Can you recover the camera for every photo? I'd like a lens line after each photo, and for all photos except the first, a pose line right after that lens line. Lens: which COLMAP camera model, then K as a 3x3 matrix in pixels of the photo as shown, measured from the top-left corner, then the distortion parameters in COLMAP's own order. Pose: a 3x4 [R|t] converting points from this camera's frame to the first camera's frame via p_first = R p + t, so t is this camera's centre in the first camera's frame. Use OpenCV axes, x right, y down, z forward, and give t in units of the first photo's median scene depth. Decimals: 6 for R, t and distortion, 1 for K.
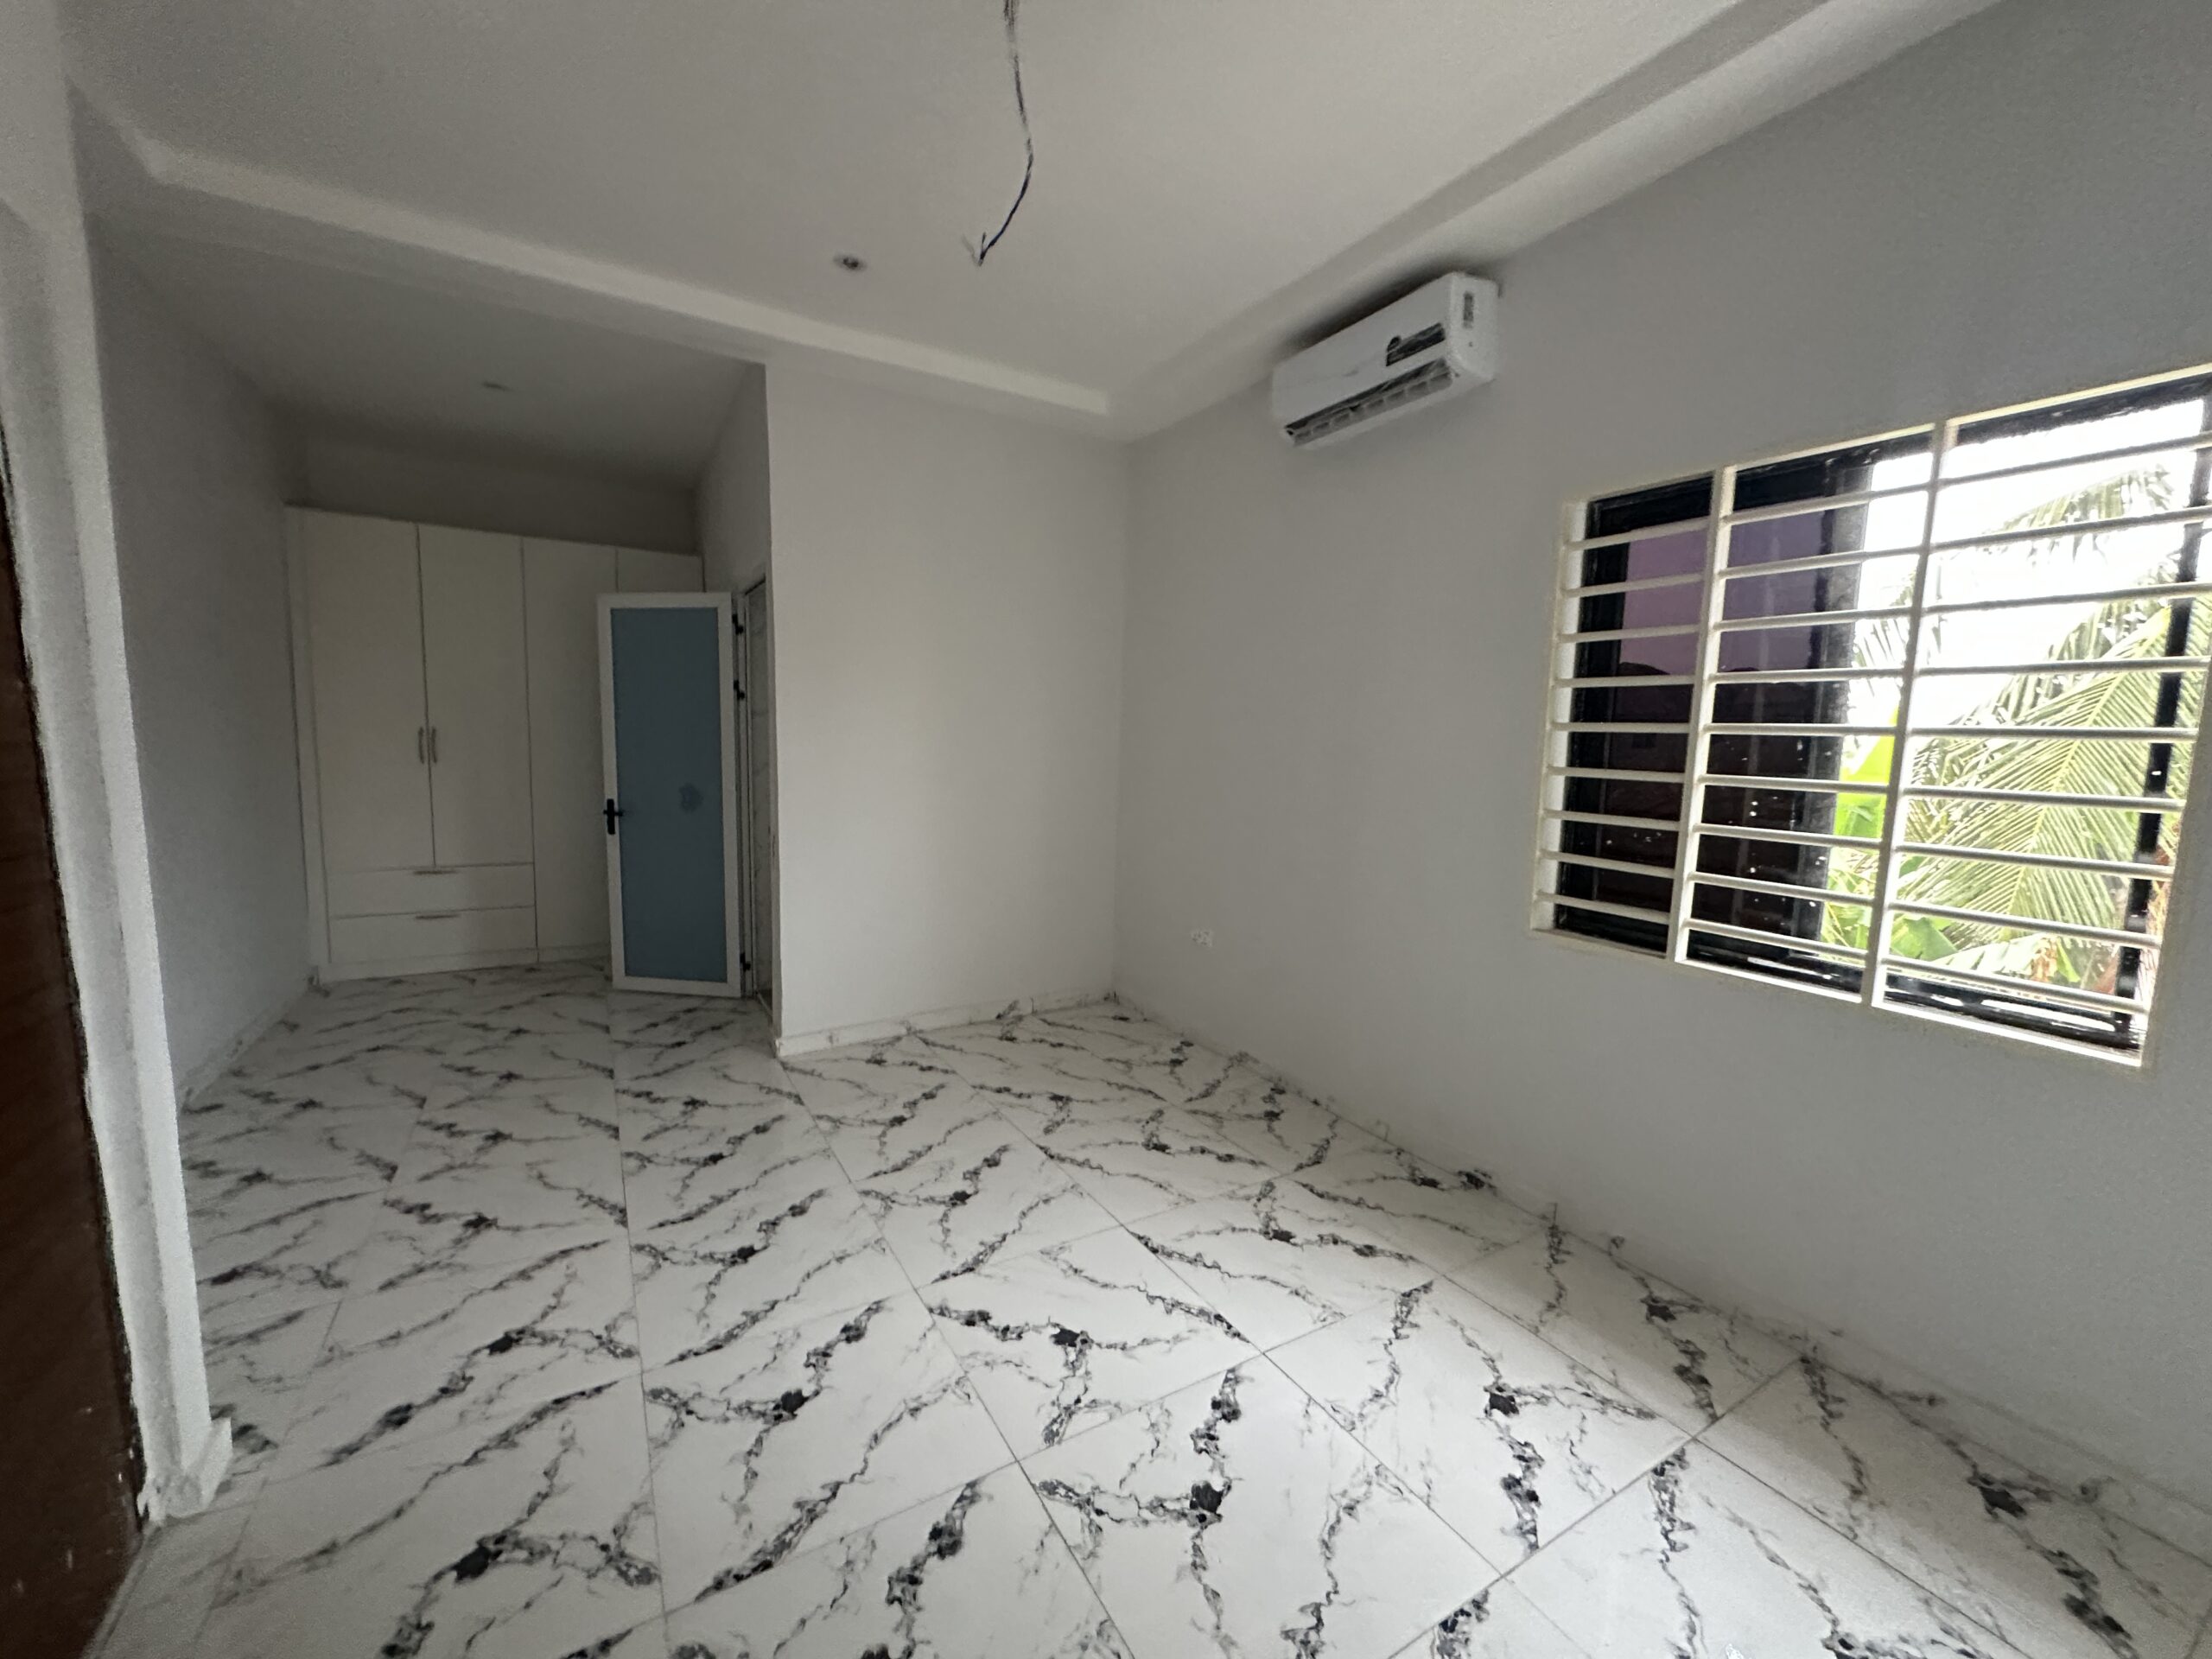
lens RADIAL K [[886.8, 0, 1102.0], [0, 886.8, 827.7], [0, 0, 1]] dist [-0.003570, 0.000881]
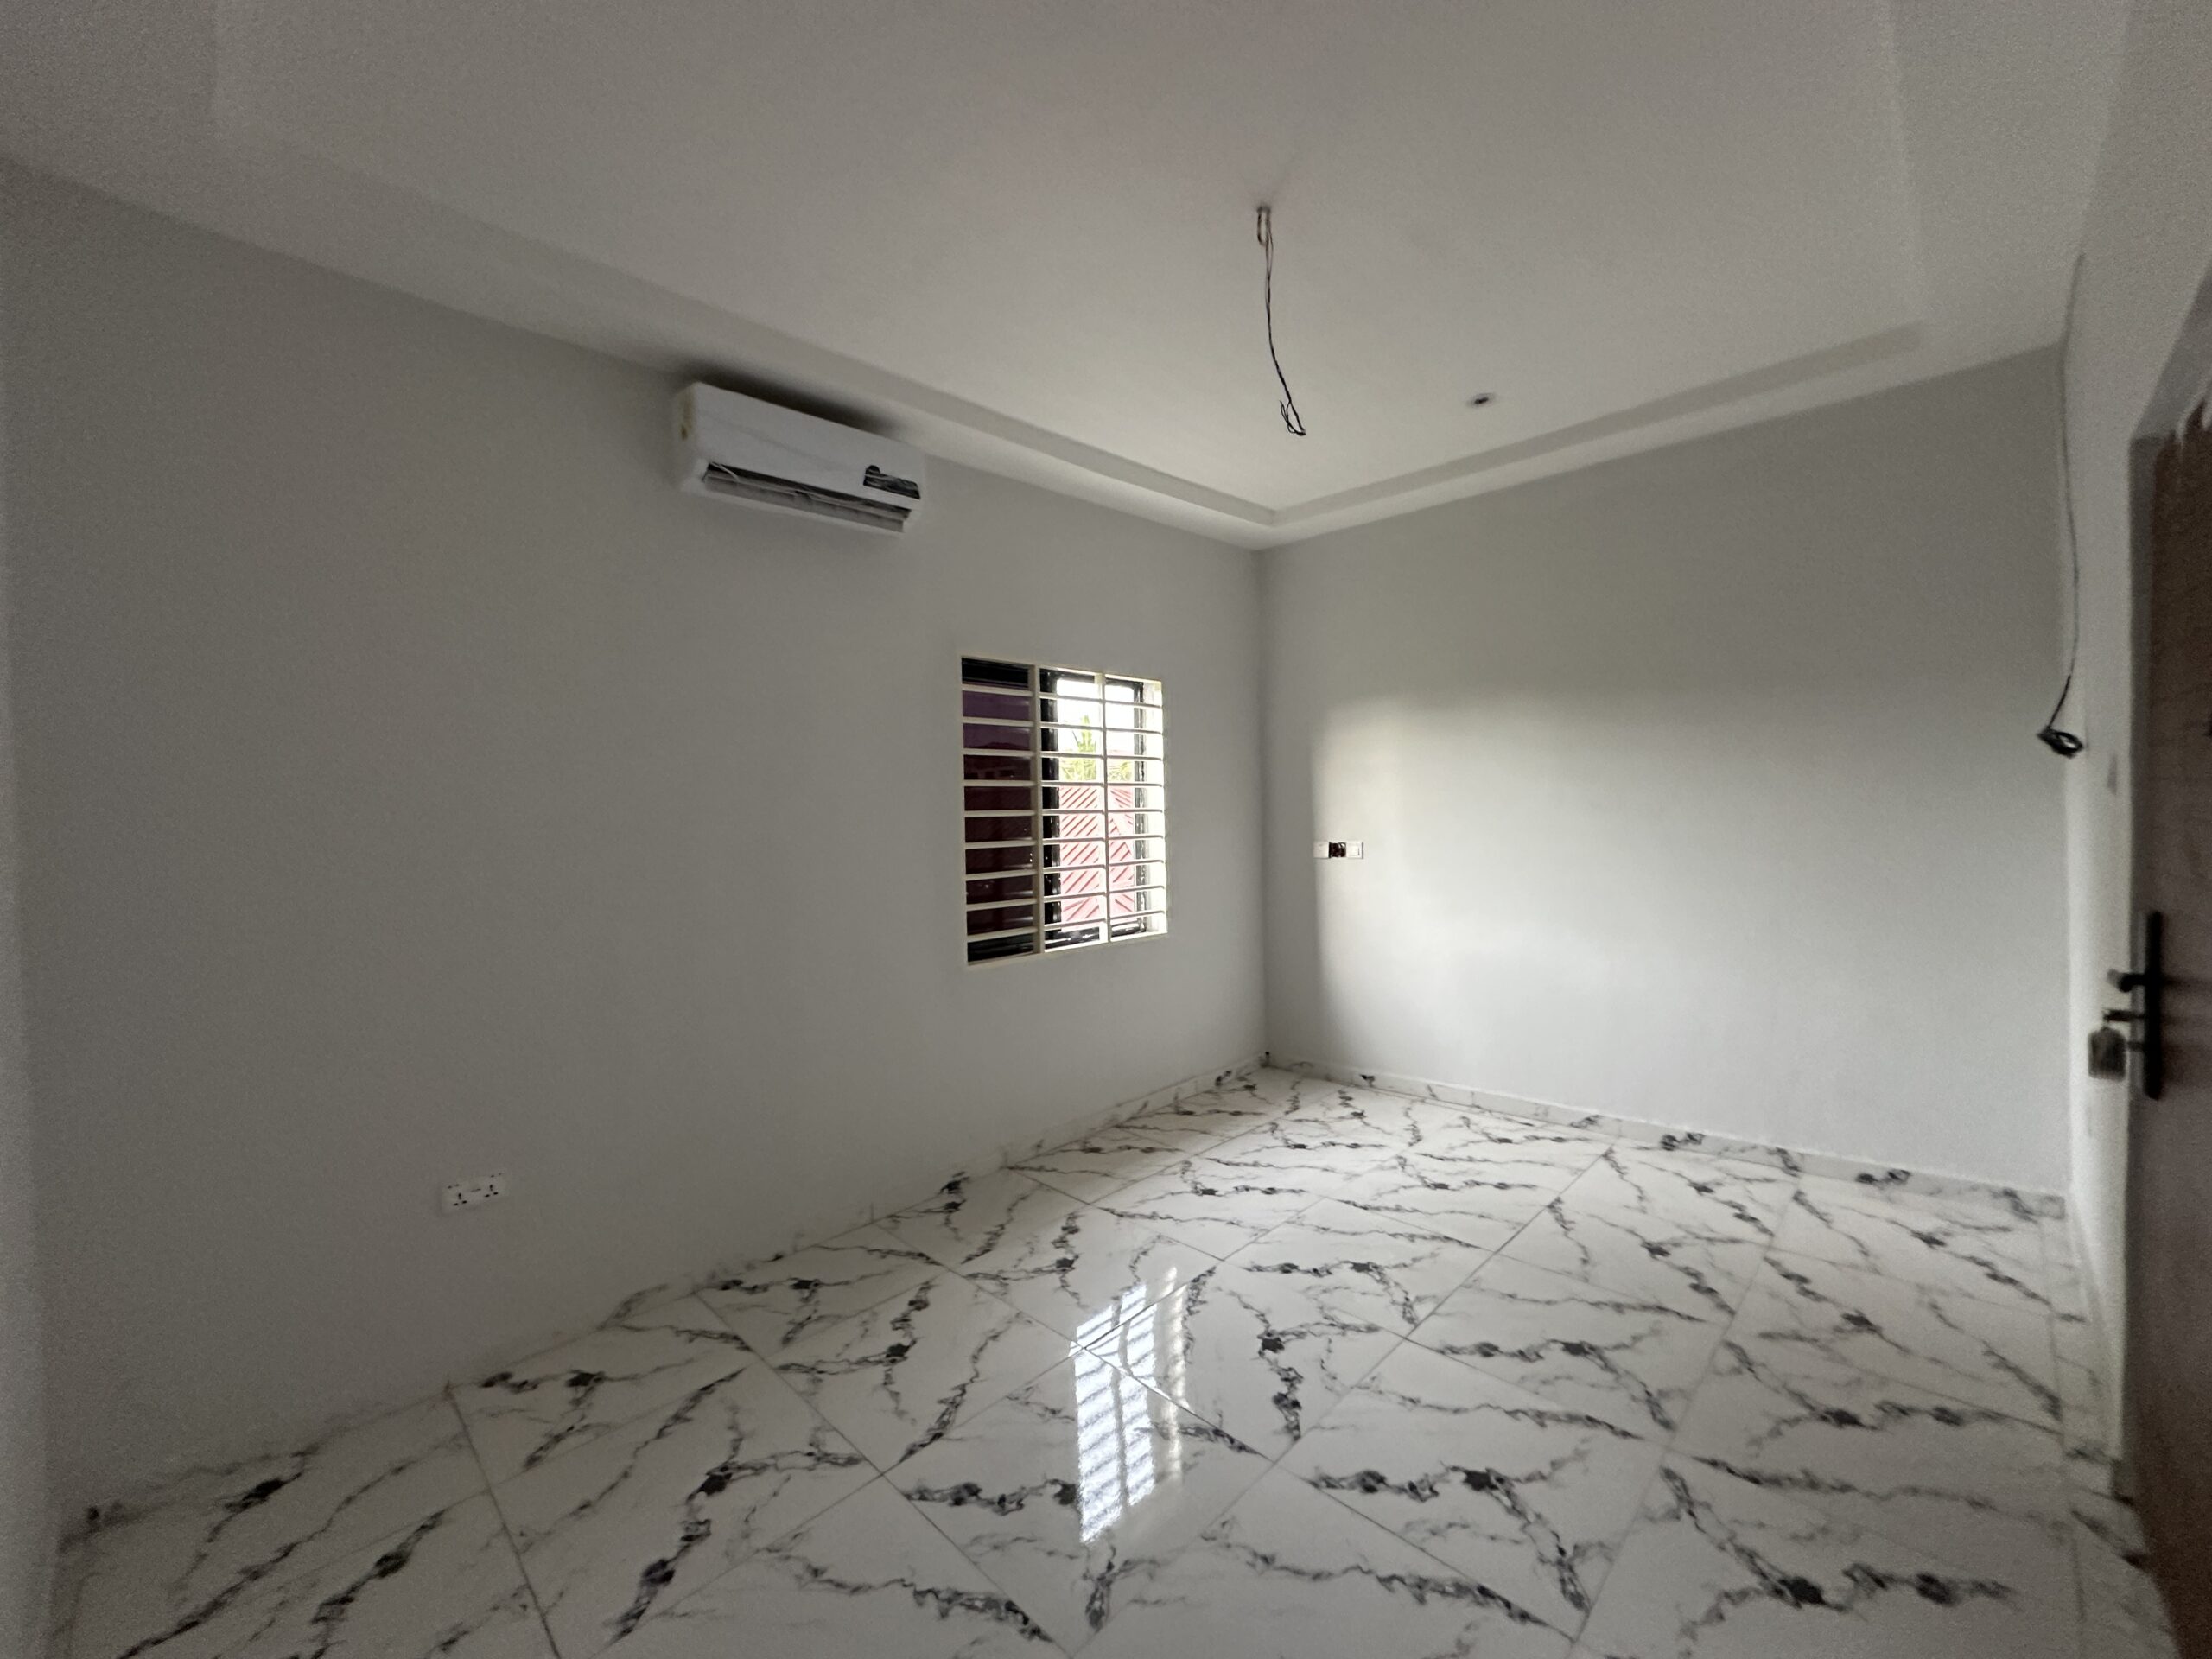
lens RADIAL K [[886.8, 0, 1107.4], [0, 886.8, 827.8], [0, 0, 1]] dist [-0.003570, 0.000881]
pose [[-0.256199, -0.032197, 0.966088, -1.071961], [0.127729, 0.989554, 0.066852, -0.192777], [-0.958148, 0.140524, -0.249411, 1.392448]]
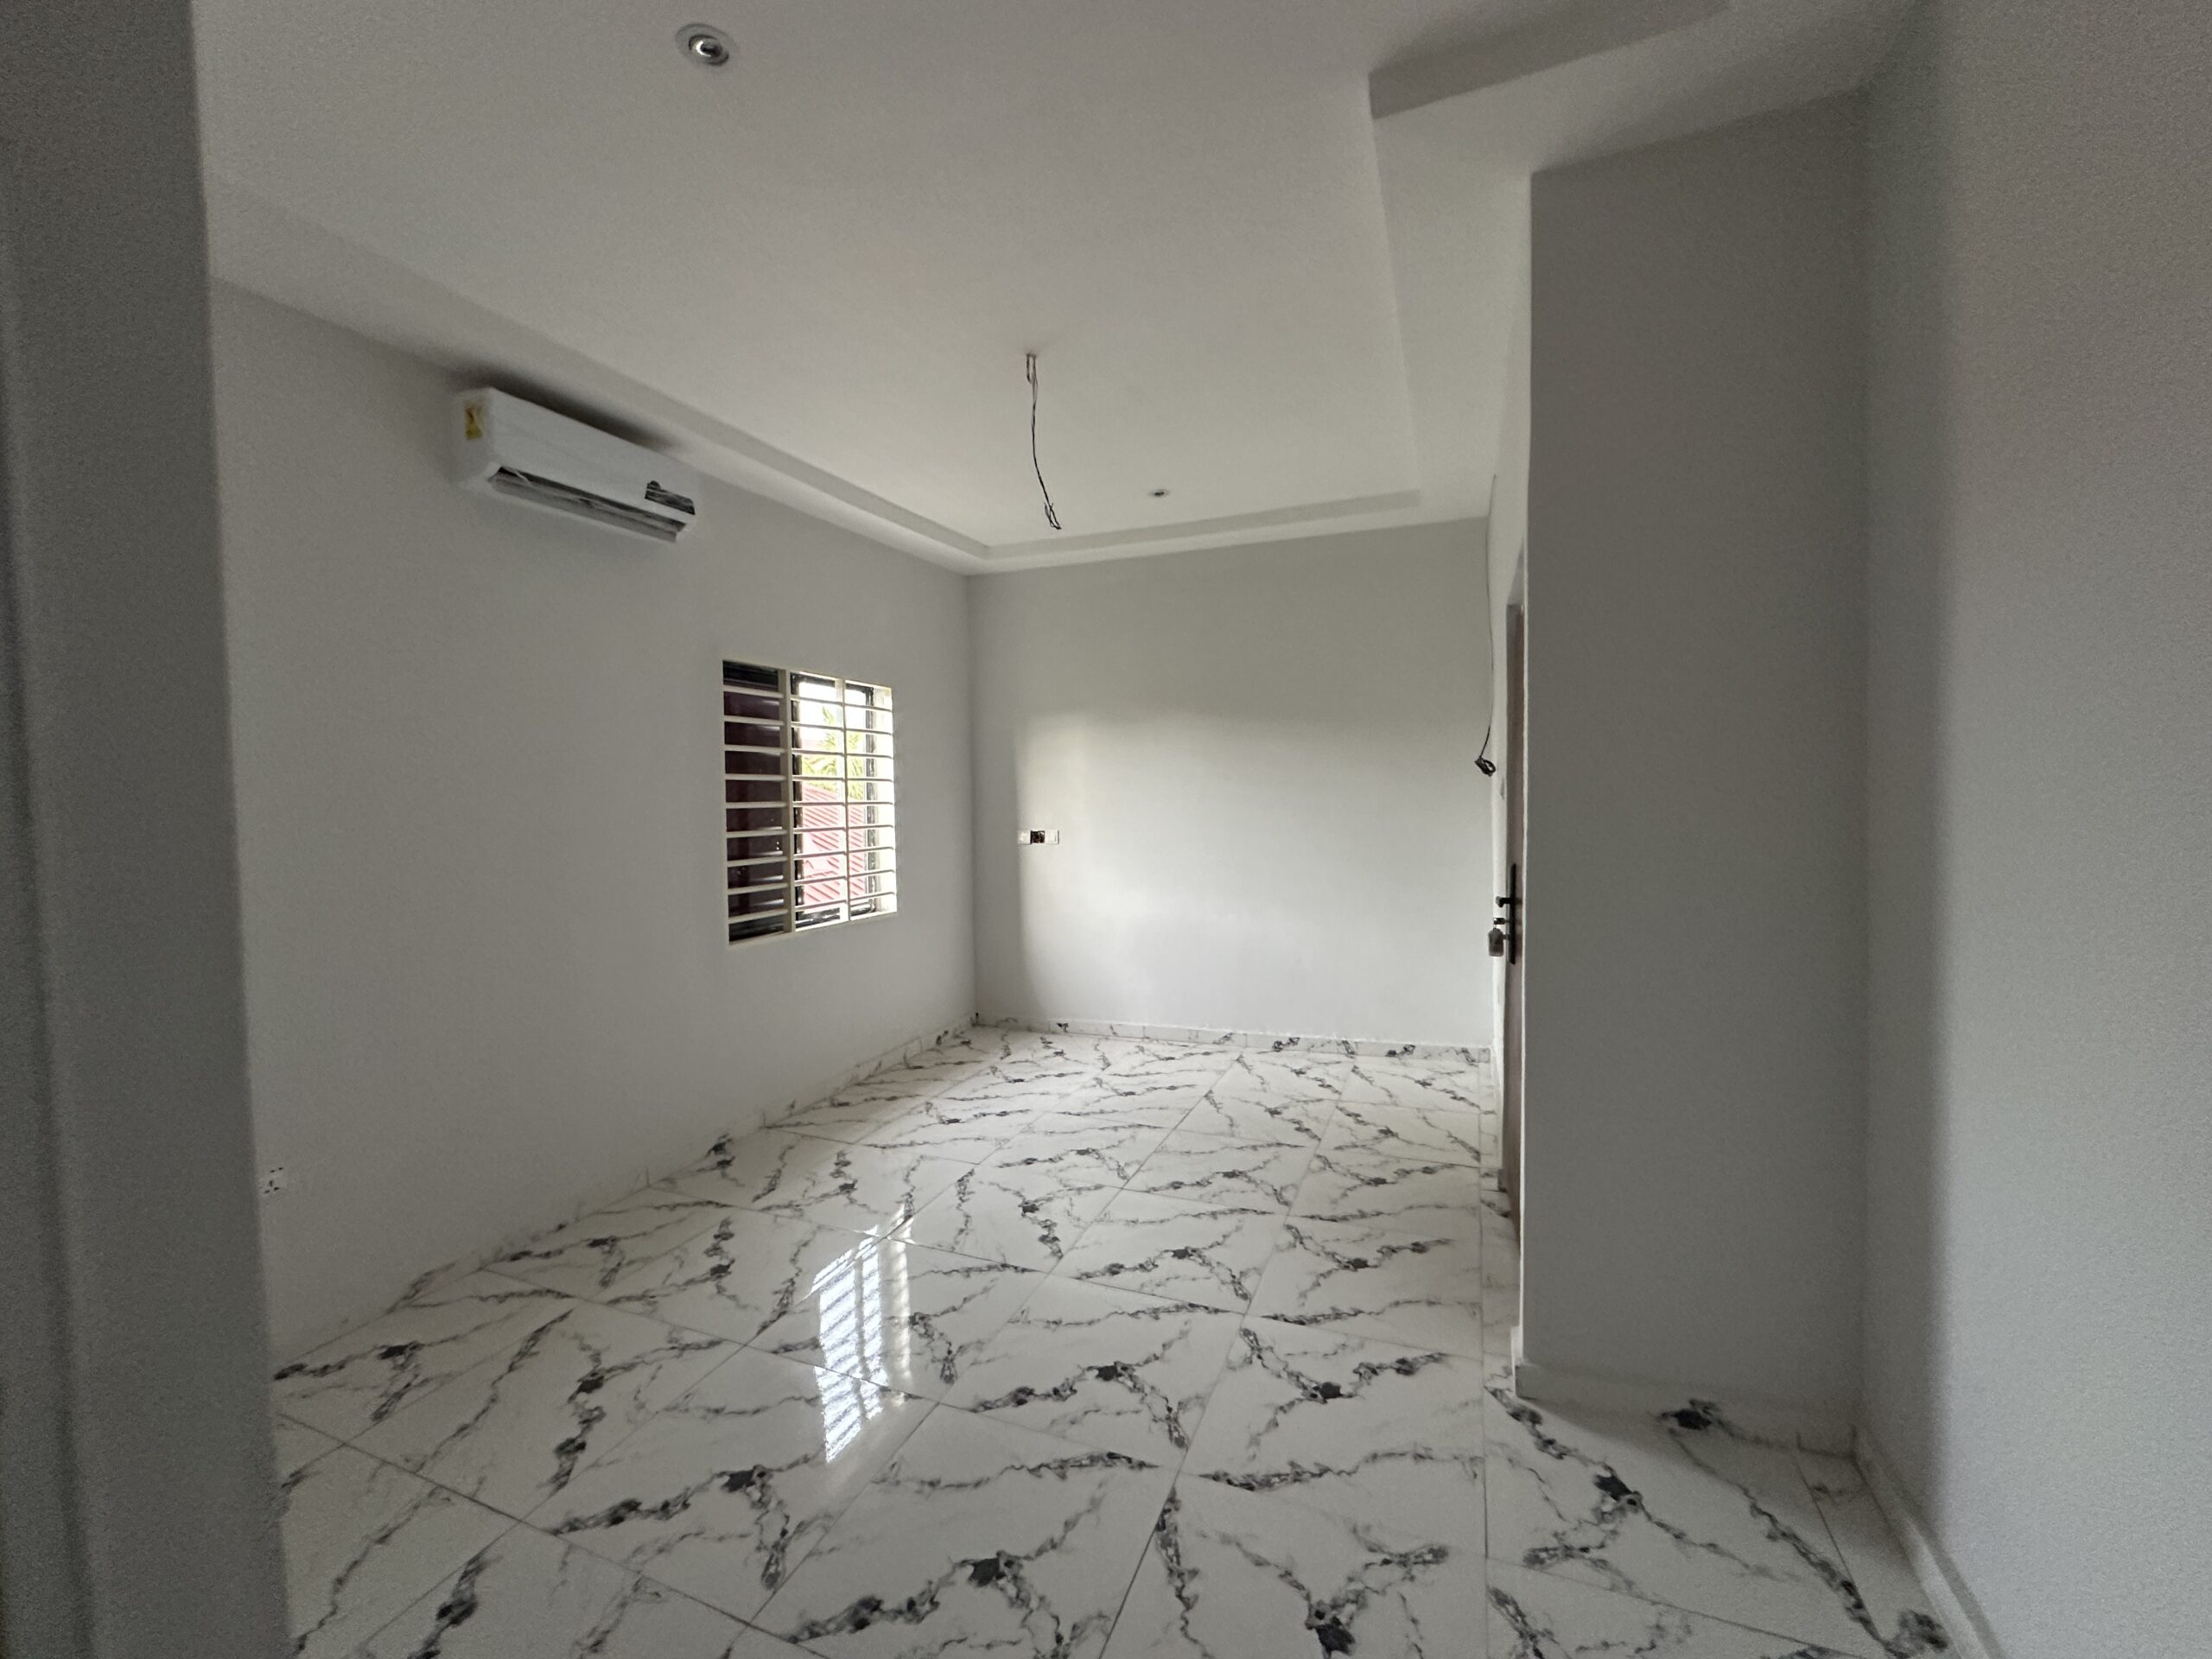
lens RADIAL K [[886.8, 0, 1108.7], [0, 886.8, 827.9], [0, 0, 1]] dist [-0.003570, 0.000881]
pose [[-0.607857, -0.041122, 0.792981, -1.300028], [0.091461, 0.988385, 0.121364, -0.244155], [-0.788761, 0.146299, -0.597036, 1.701394]]
